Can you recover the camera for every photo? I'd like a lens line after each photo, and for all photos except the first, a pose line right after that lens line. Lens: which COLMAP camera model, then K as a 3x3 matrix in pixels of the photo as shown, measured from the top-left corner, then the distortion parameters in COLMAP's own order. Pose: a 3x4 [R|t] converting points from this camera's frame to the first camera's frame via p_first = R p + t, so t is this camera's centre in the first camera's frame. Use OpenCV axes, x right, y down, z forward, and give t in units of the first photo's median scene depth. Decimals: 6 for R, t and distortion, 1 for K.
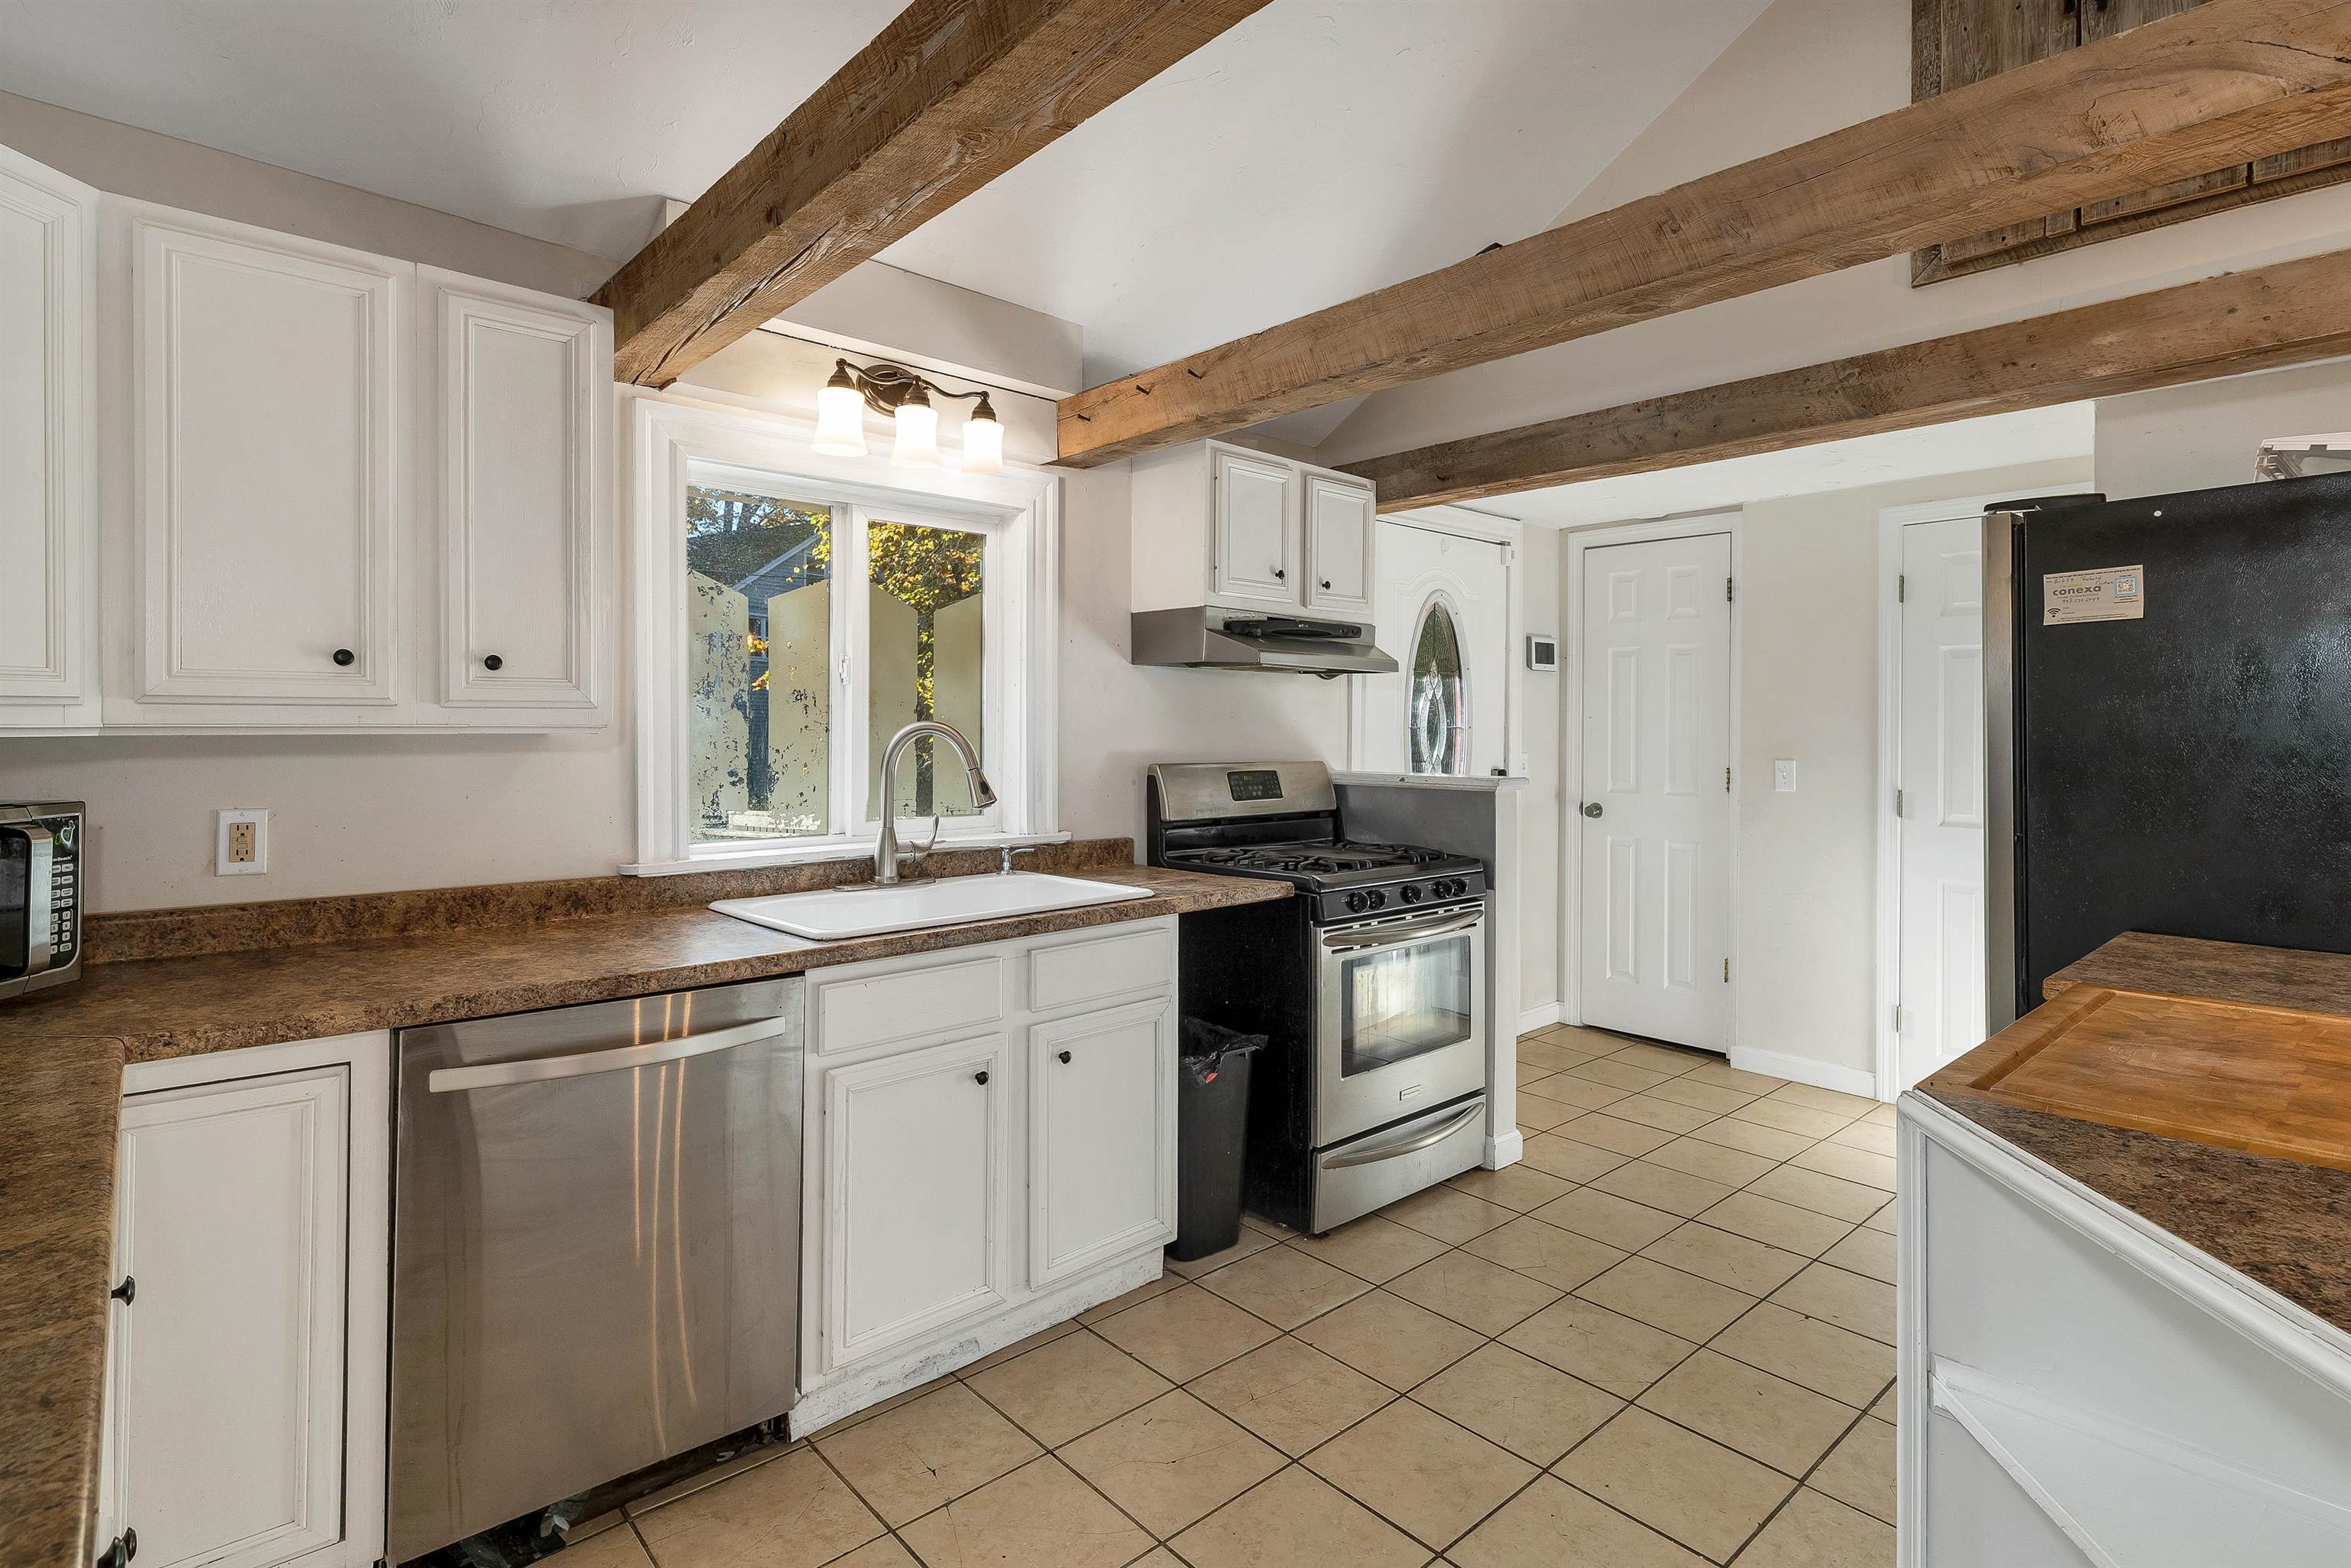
lens RADIAL K [[1131.0, 0, 1164.6], [0, 1131.0, 735.3], [0, 0, 1]] dist [-0.000497, -0.000905]
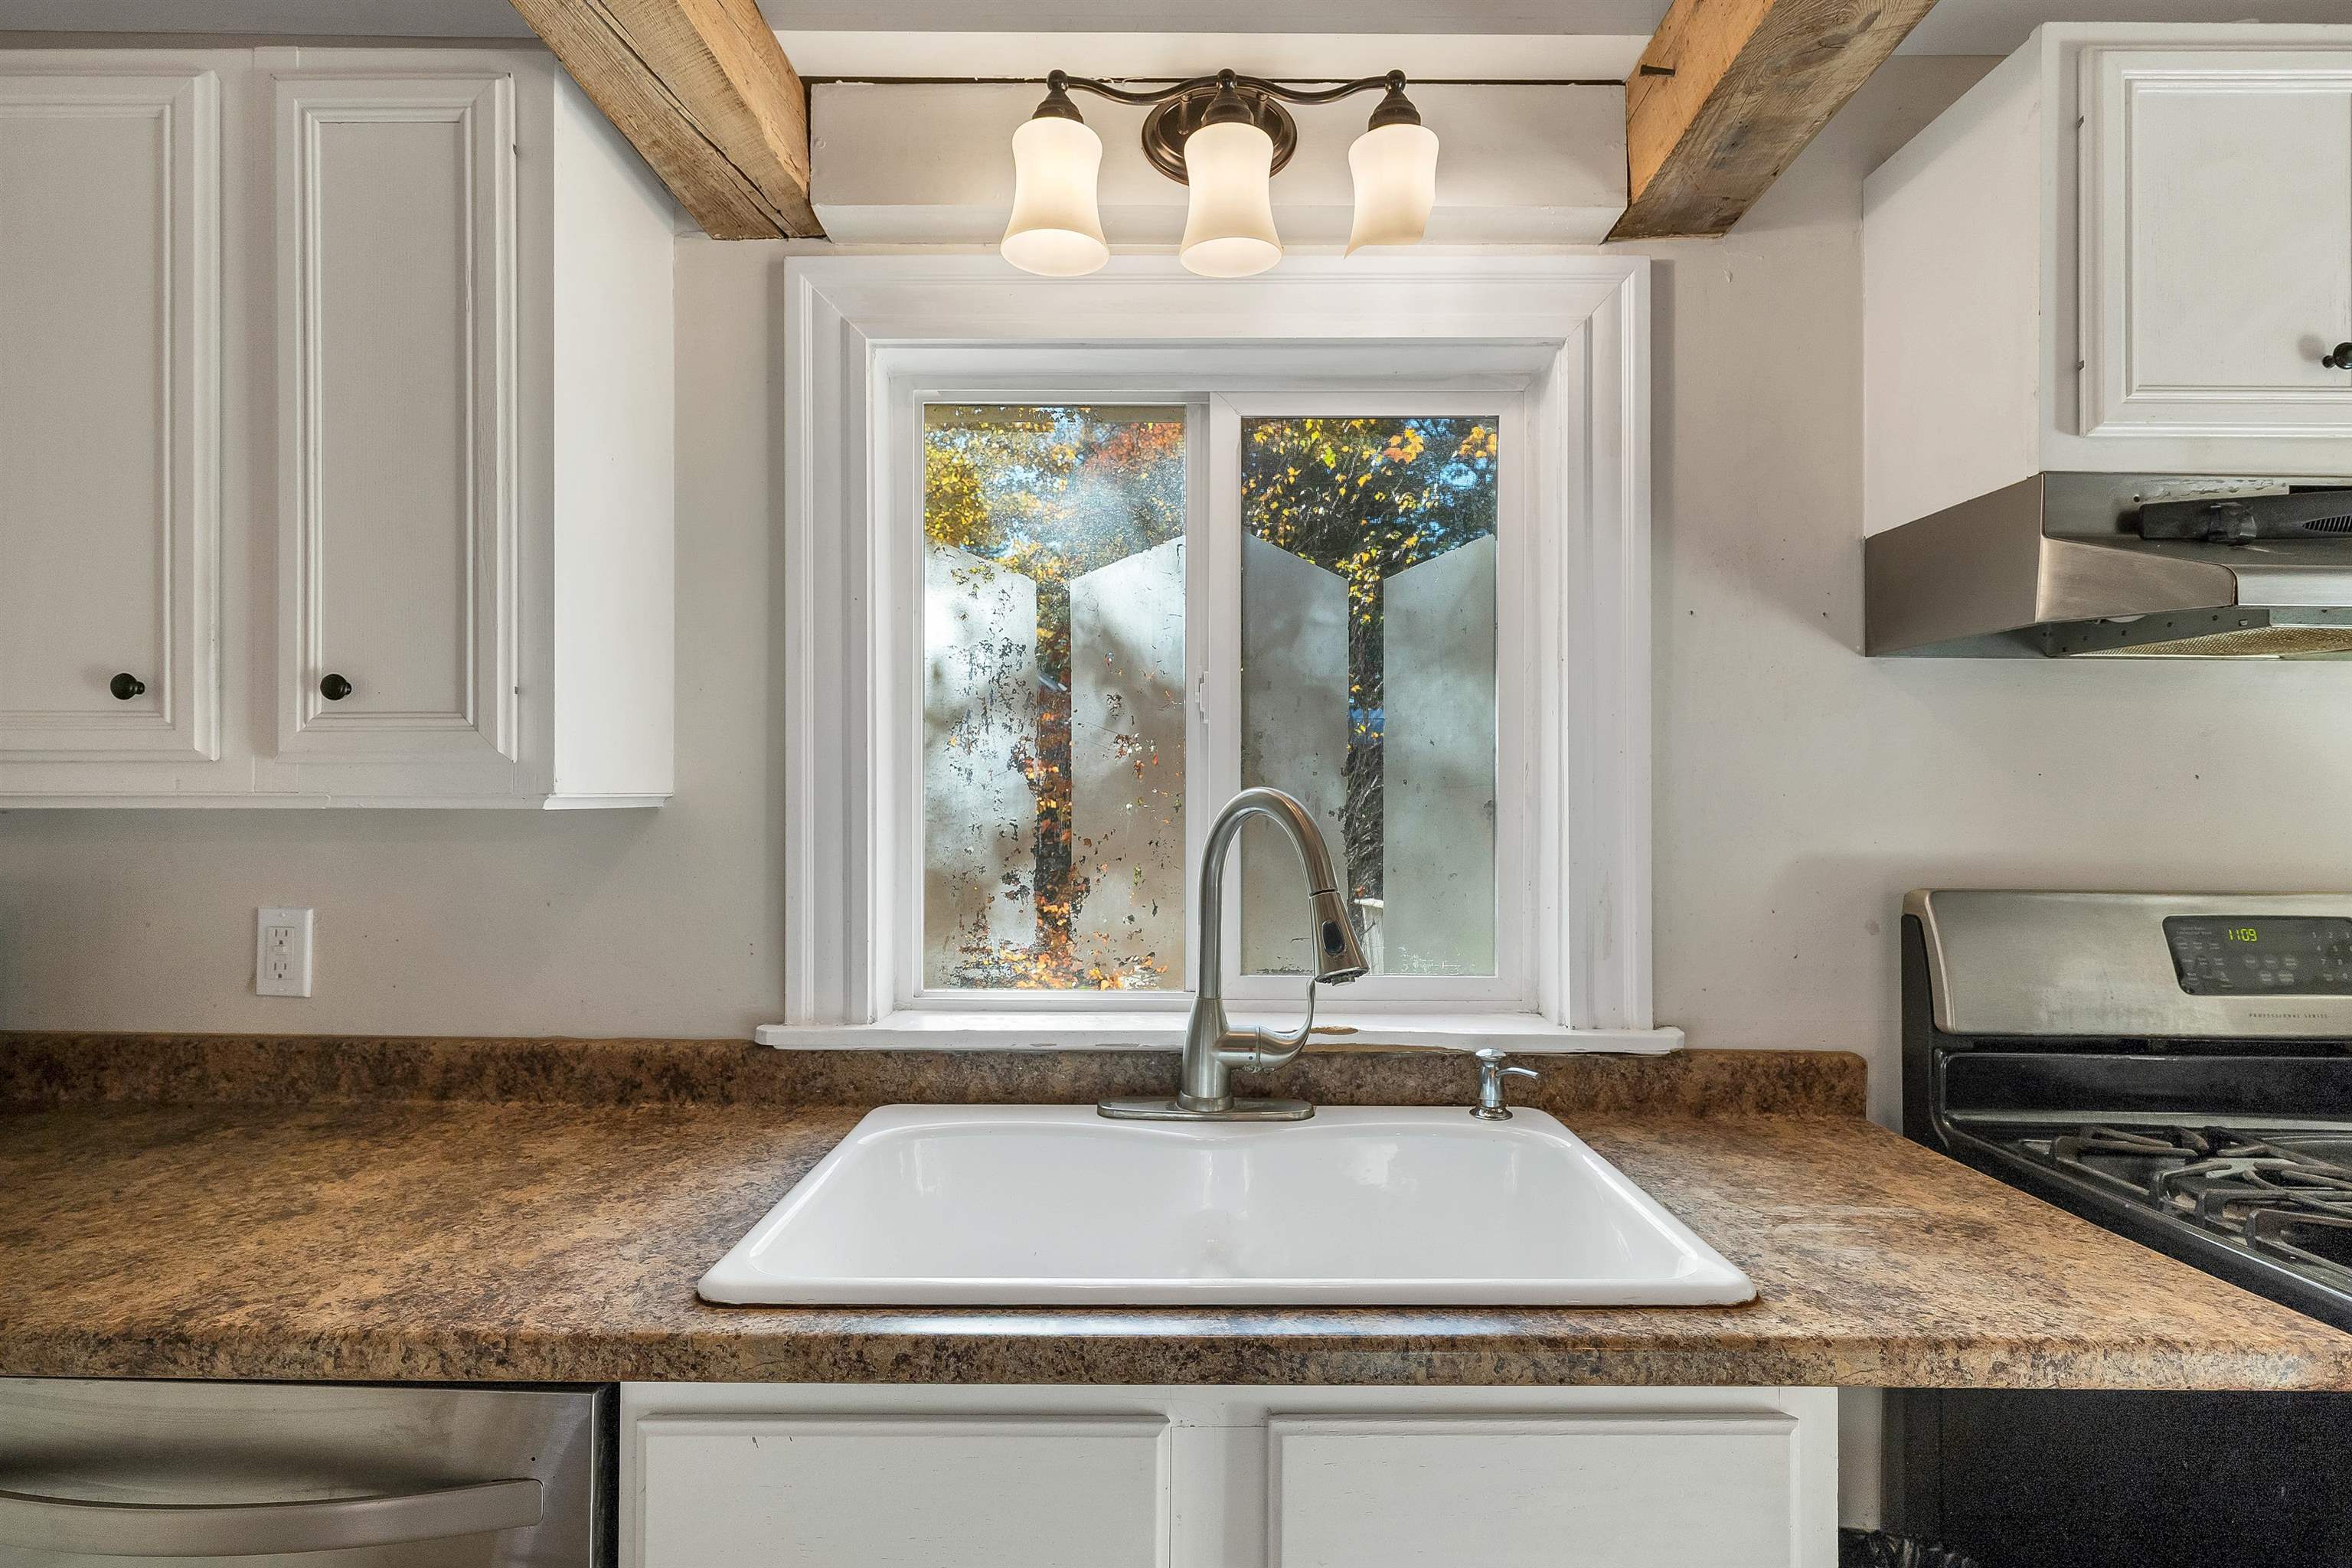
lens RADIAL K [[1131.5, 0, 1193.8], [0, 1131.5, 790.1], [0, 0, 1]] dist [-0.000497, -0.000905]
pose [[0.736314, -0.007996, -0.676593, 0.087437], [-0.006192, 0.999809, -0.018554, -0.001507], [0.676612, 0.017851, 0.736123, 0.582832]]
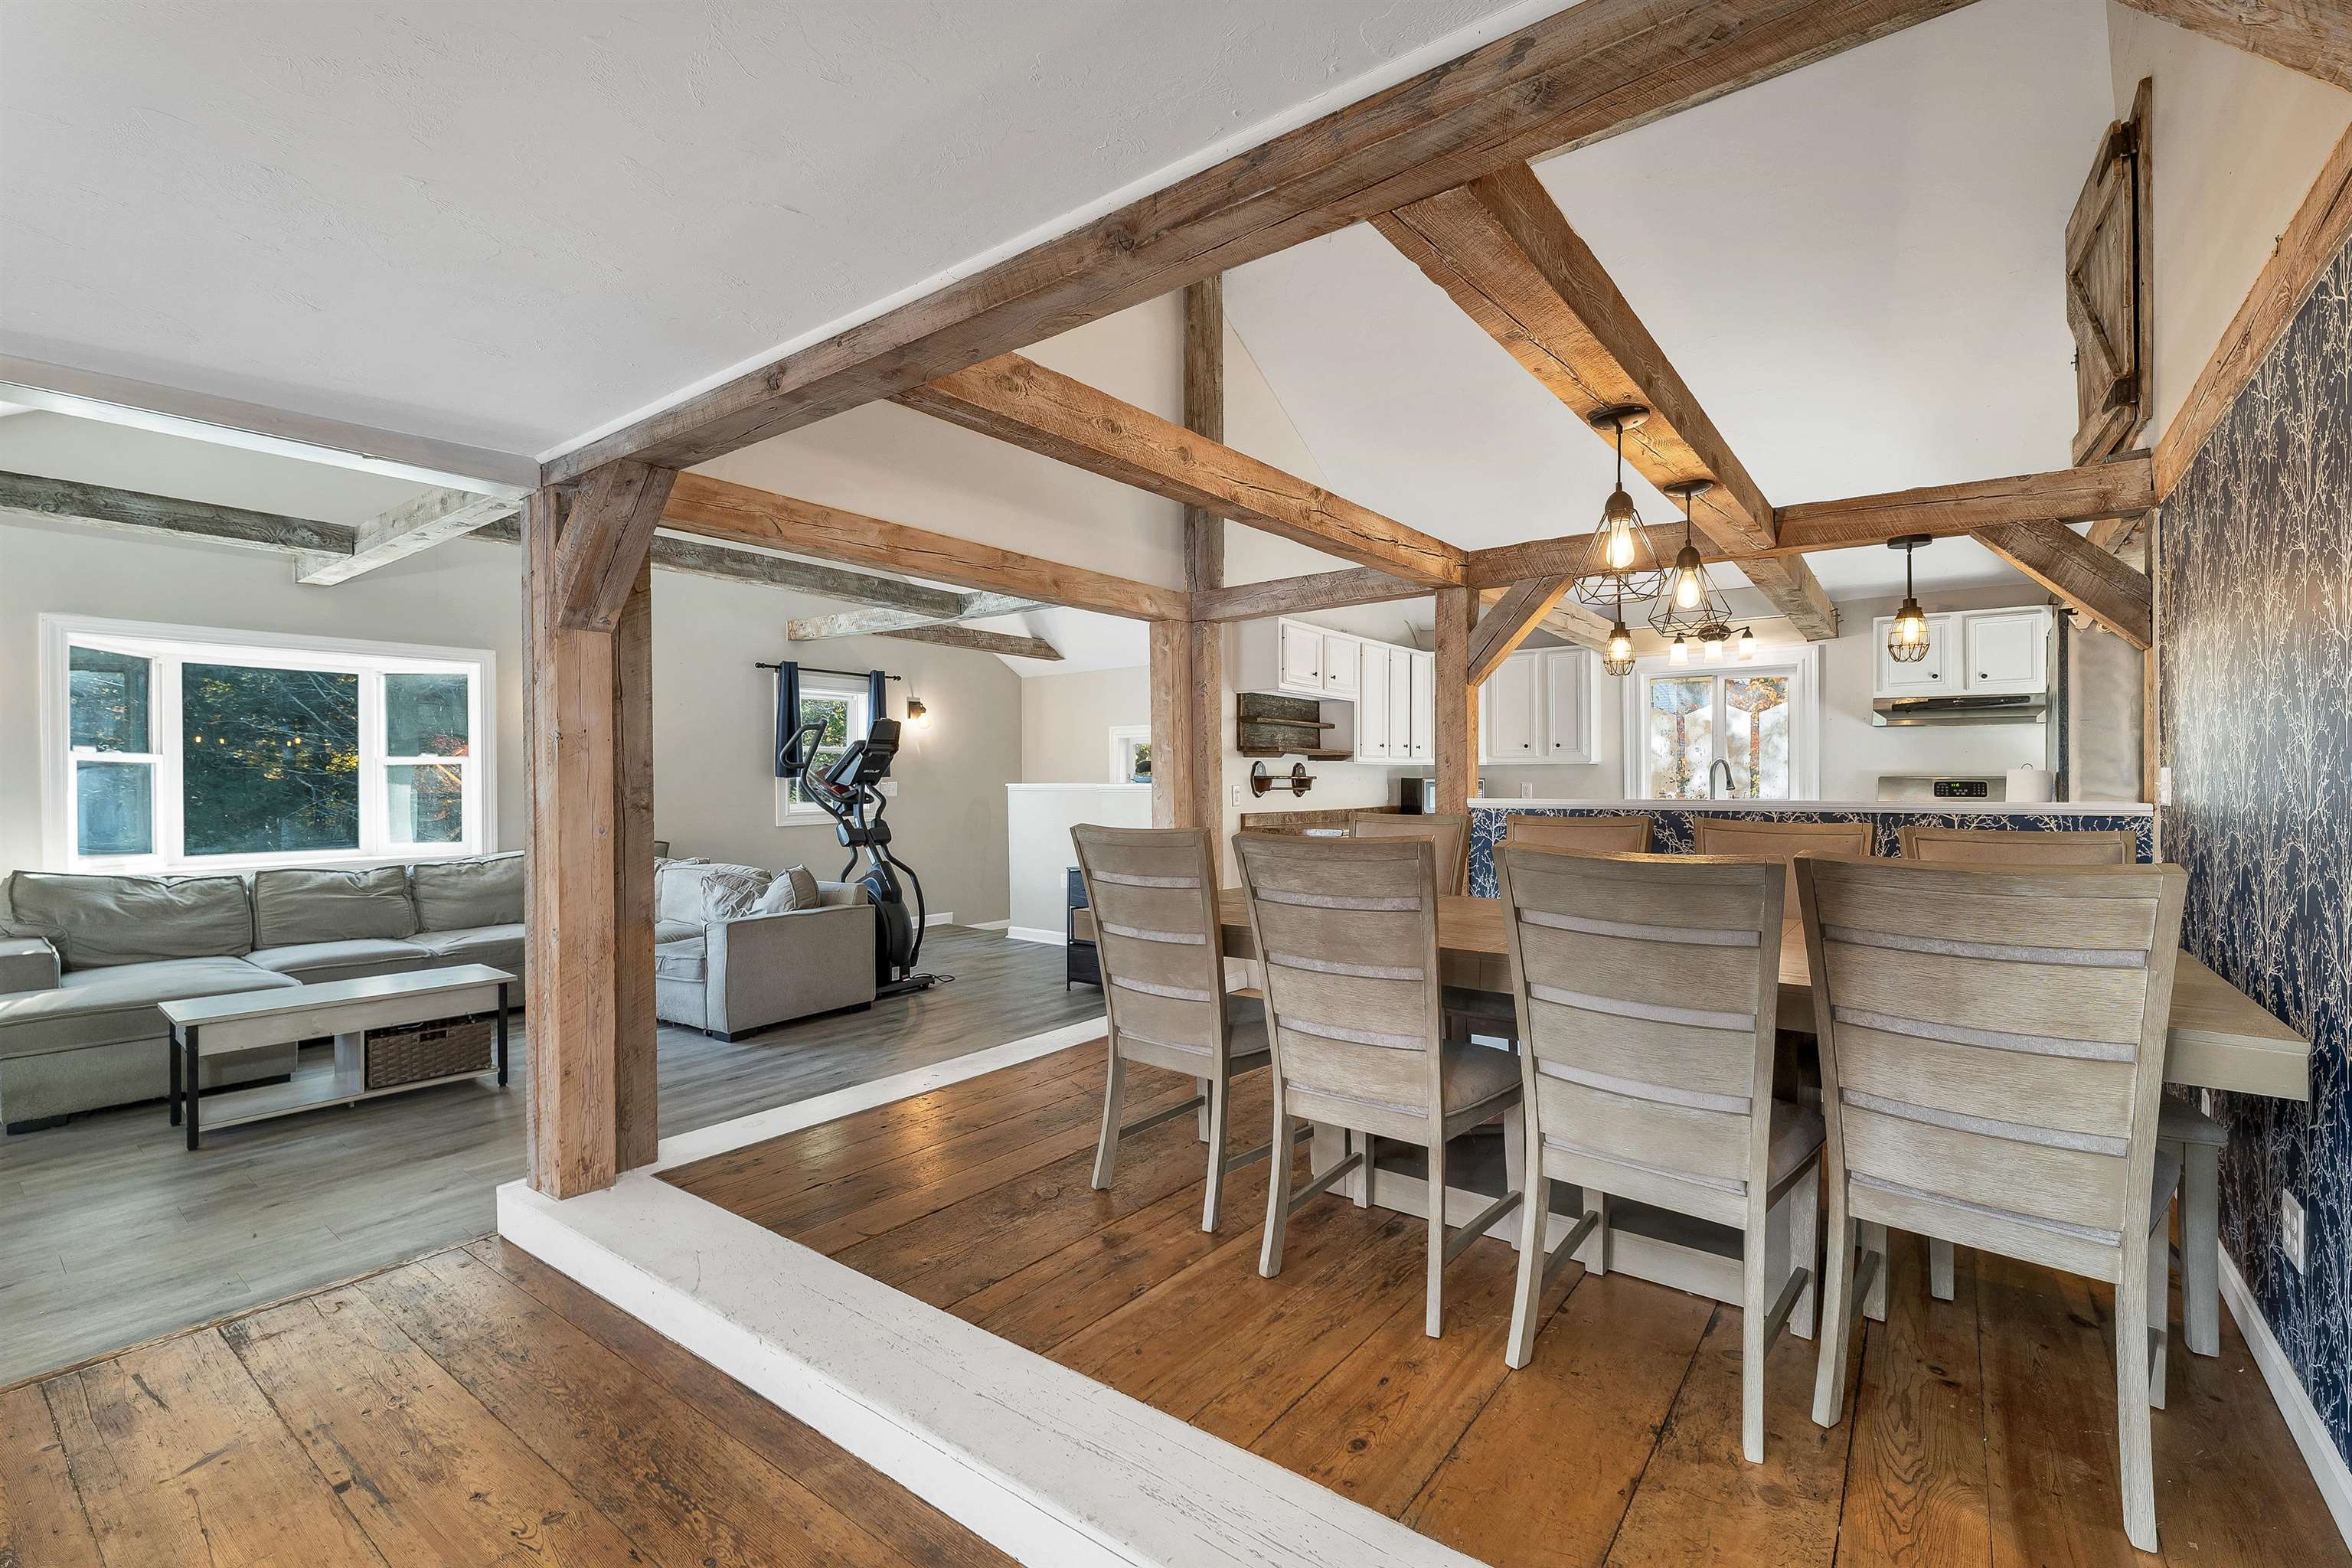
lens RADIAL K [[988.7, 0, 1166.9], [0, 988.7, 780.7], [0, 0, 1]] dist [0.001563, -0.001094]
pose [[0.194179, -0.004039, -0.980958, 1.687304], [-0.003616, 0.999982, -0.004833, 0.053155], [0.980960, 0.004486, 0.194161, -0.676608]]
